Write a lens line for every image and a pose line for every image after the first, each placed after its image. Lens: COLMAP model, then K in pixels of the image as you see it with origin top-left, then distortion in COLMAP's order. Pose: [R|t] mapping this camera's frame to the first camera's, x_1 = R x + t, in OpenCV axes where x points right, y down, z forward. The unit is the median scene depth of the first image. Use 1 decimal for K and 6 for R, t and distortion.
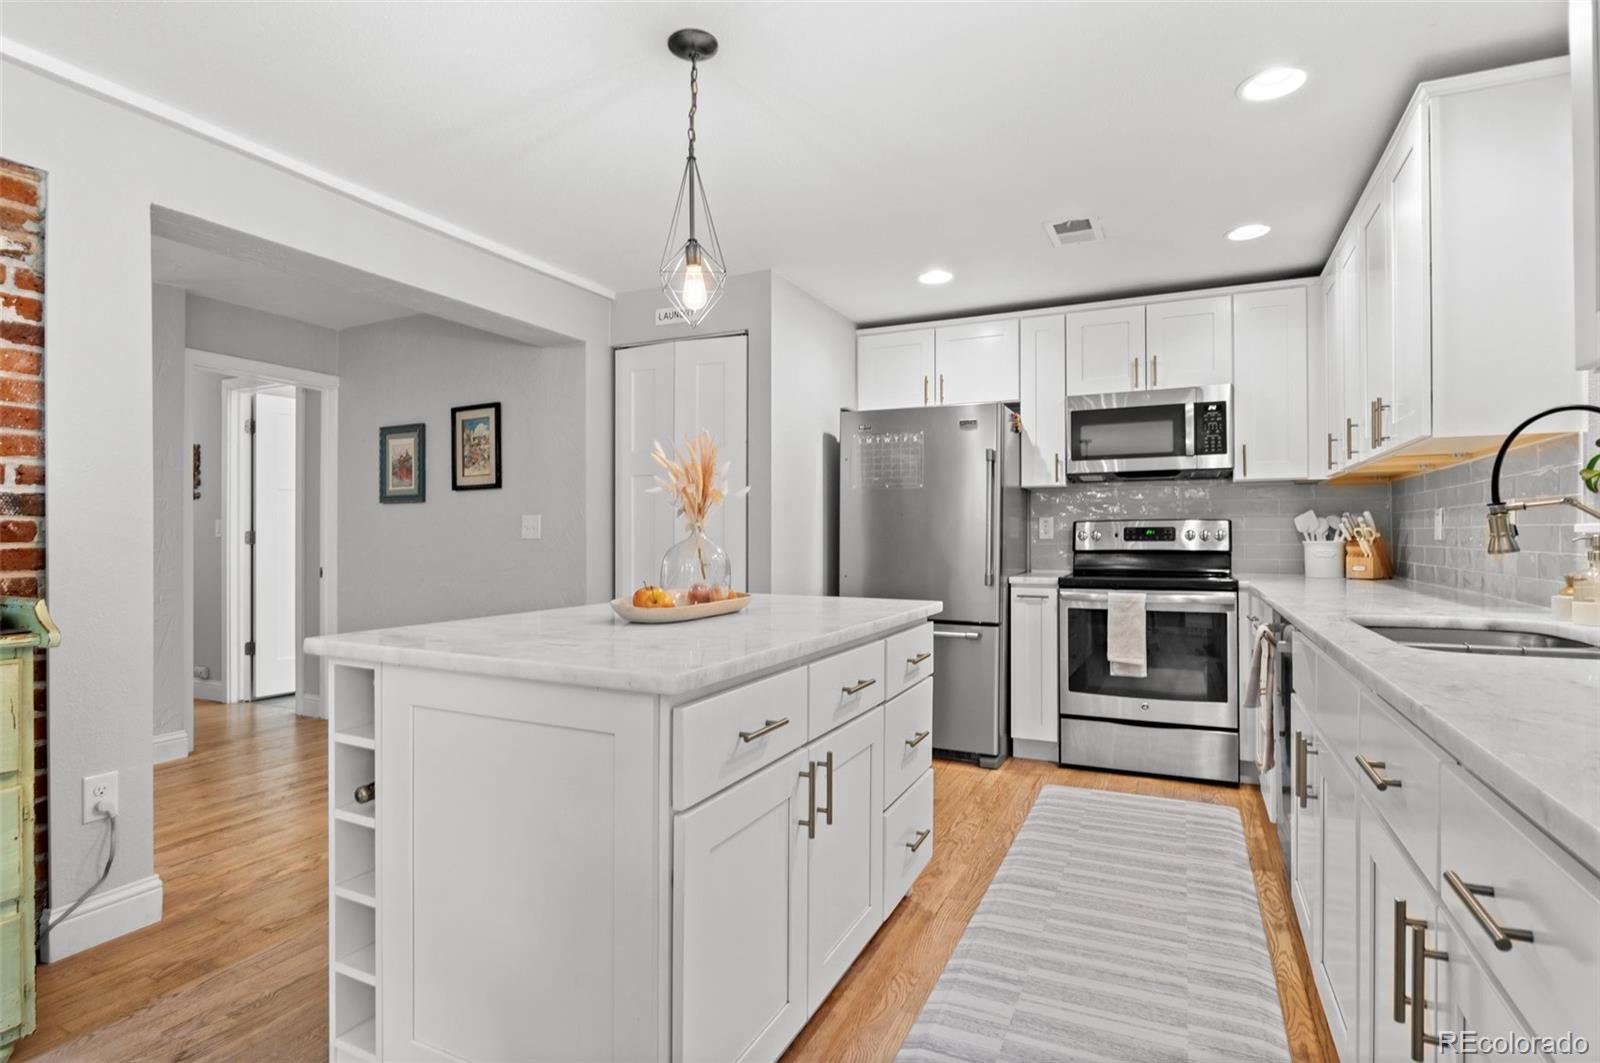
lens RADIAL K [[802.8, 0, 801.6], [0, 802.8, 529.6], [0, 0, 1]] dist [-0.011554, -0.000741]
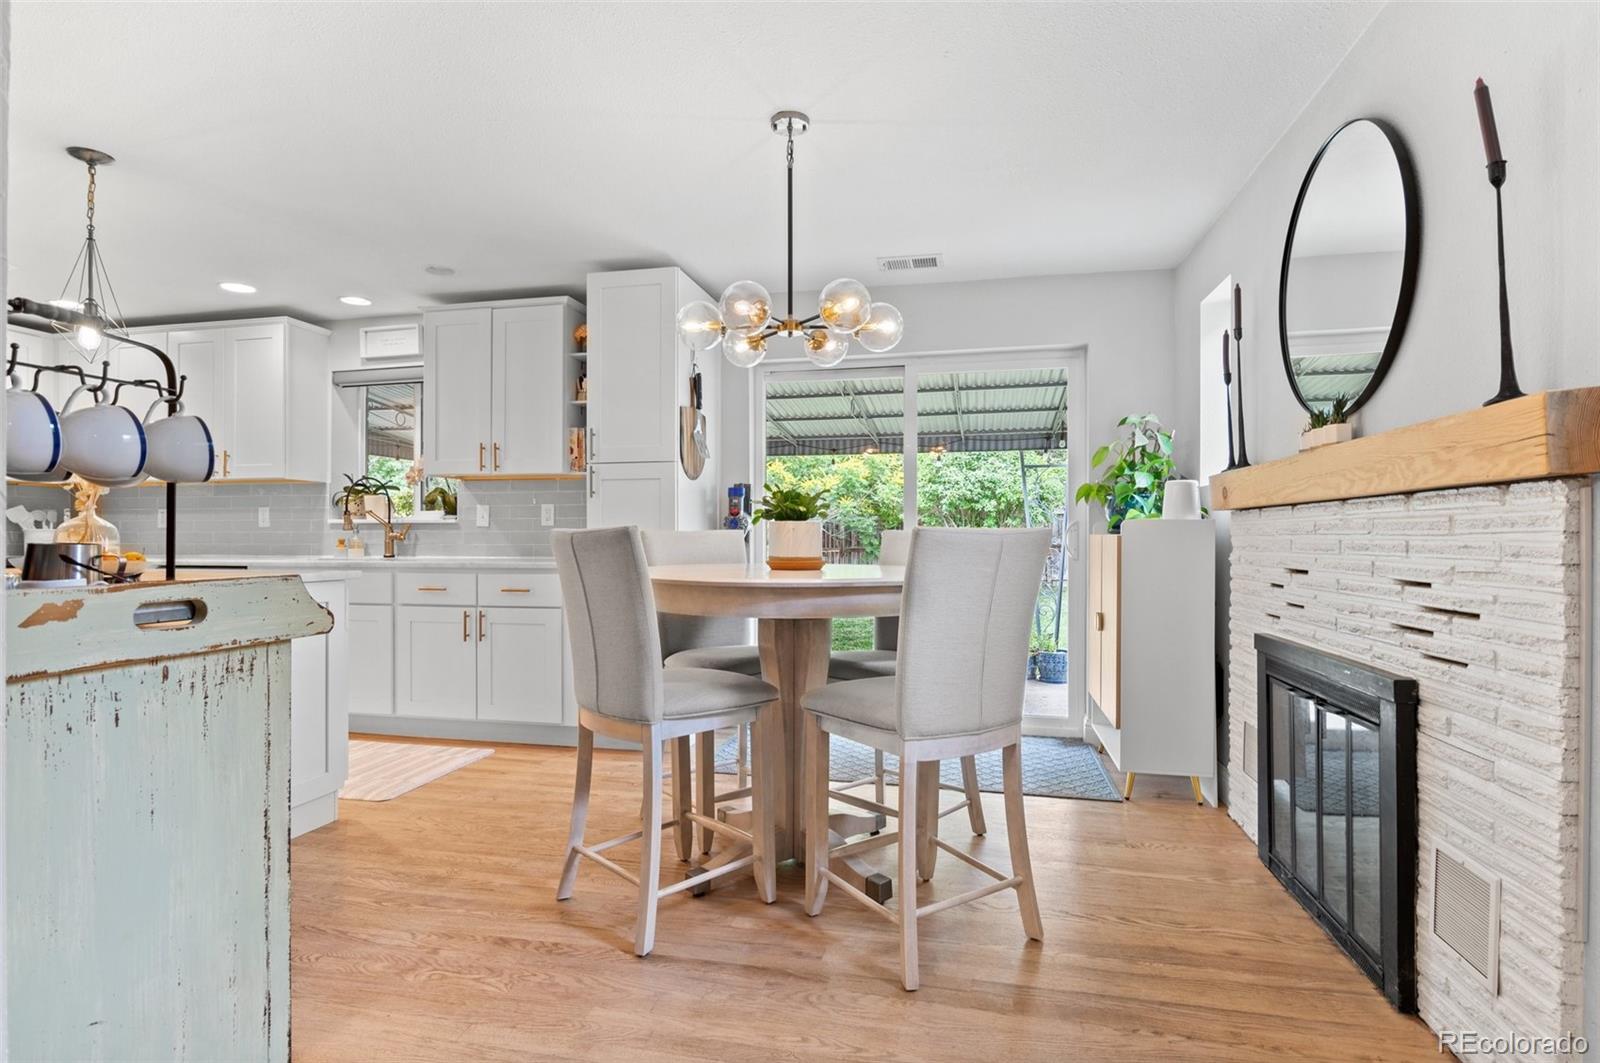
lens RADIAL K [[802.8, 0, 800.9], [0, 802.8, 536.6], [0, 0, 1]] dist [-0.011554, -0.000741]
pose [[-0.229968, -0.001345, 0.973197, -0.971030], [-0.007057, 0.999975, -0.000285, 0.019302], [-0.973173, -0.006934, -0.229972, 0.070737]]
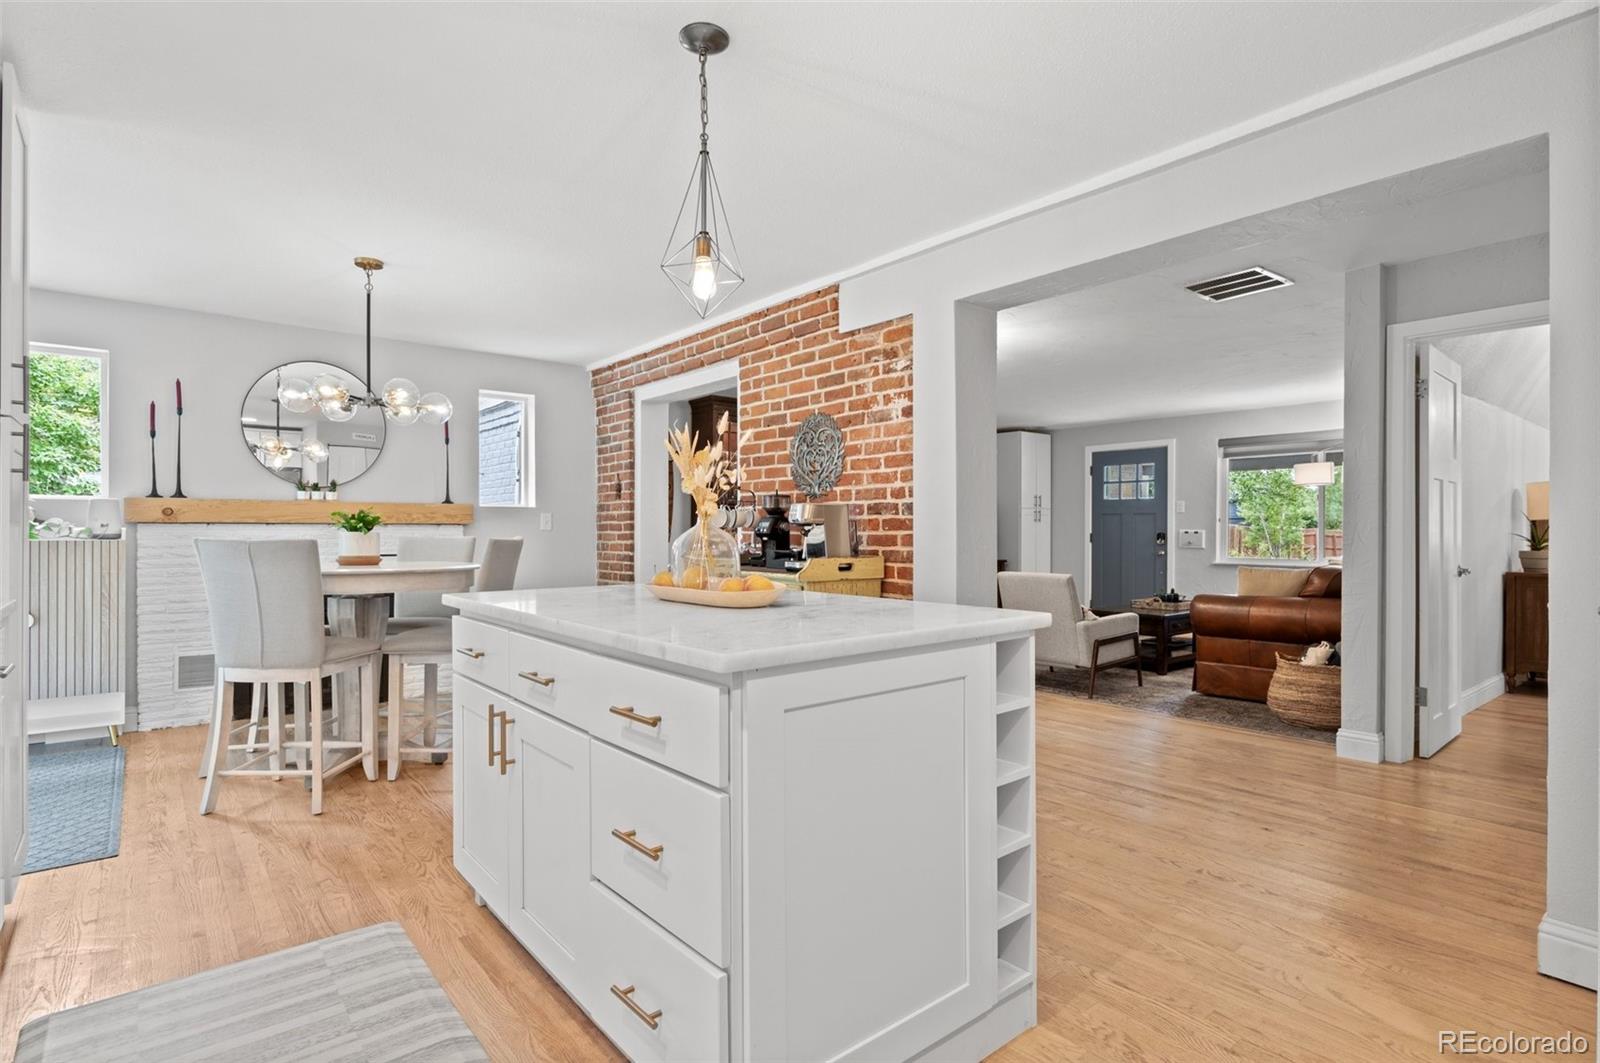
lens RADIAL K [[802.8, 0, 786.7], [0, 802.8, 526.5], [0, 0, 1]] dist [-0.011554, -0.000741]
pose [[-0.436825, -0.004898, -0.899533, 0.411504], [0.005974, 0.999947, -0.008347, 0.011662], [0.899527, -0.009020, -0.436772, 0.860496]]
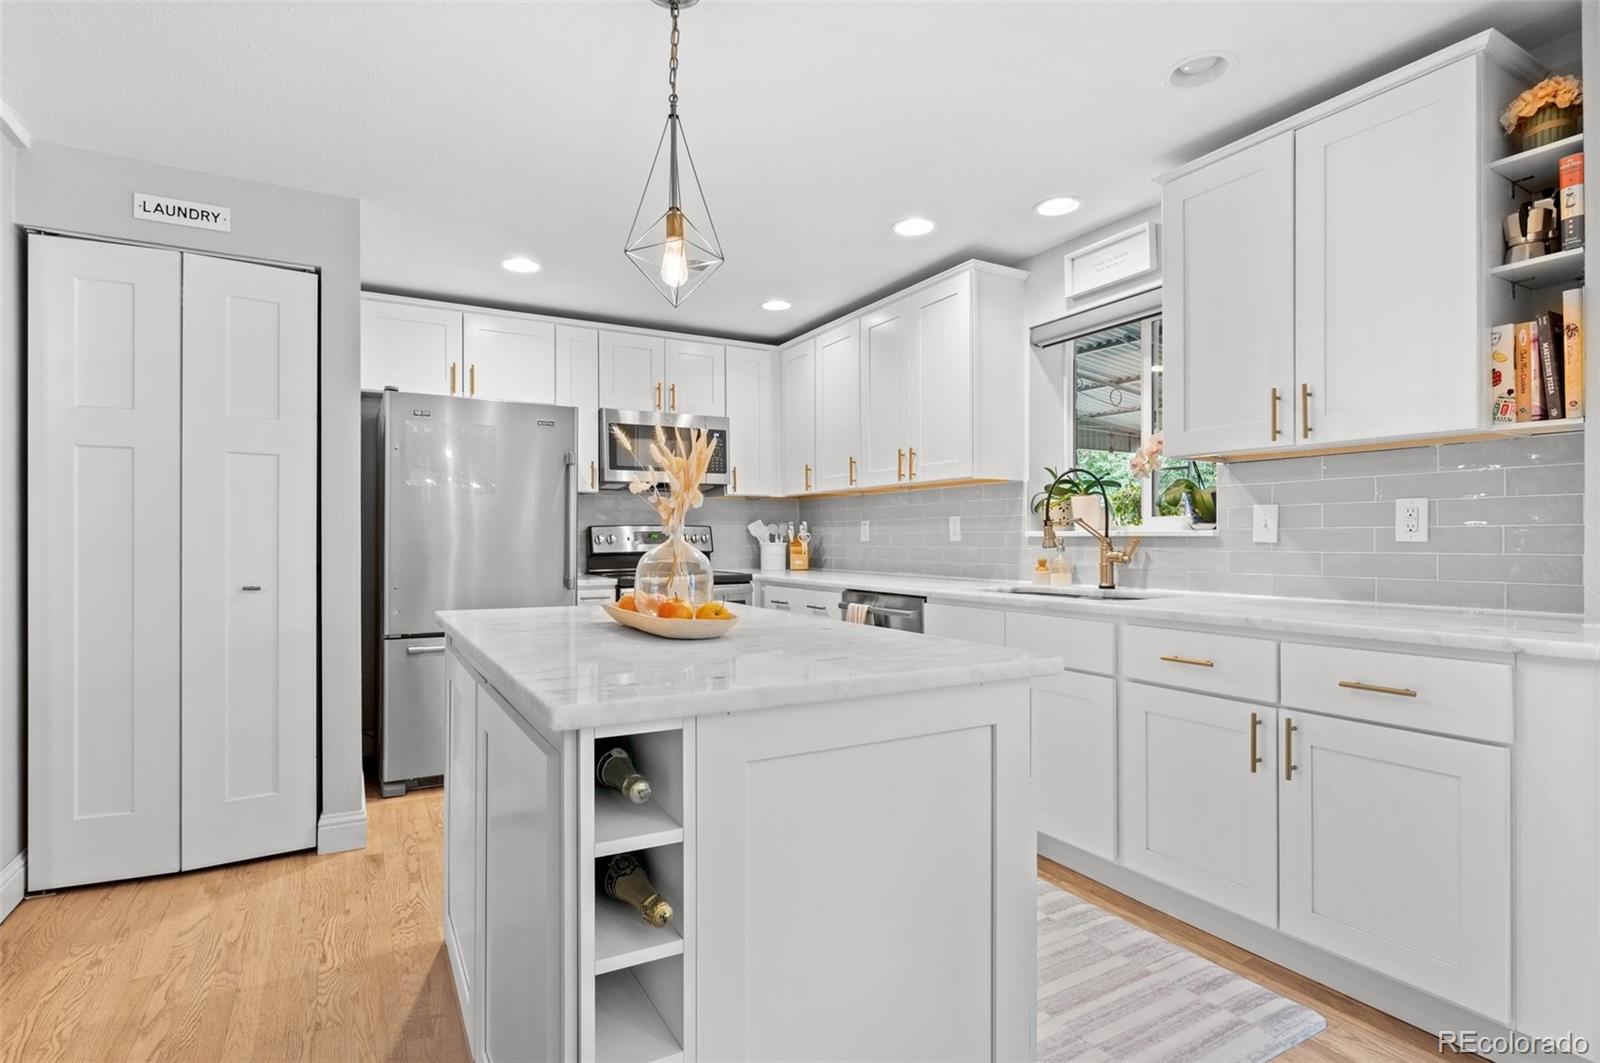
lens RADIAL K [[802.8, 0, 796.0], [0, 802.8, 539.5], [0, 0, 1]] dist [-0.011554, -0.000741]
pose [[0.566230, -0.003237, 0.824241, -0.445523], [-0.002910, 0.999978, 0.005927, 0.000390], [-0.824242, -0.005755, 0.566208, 0.211940]]
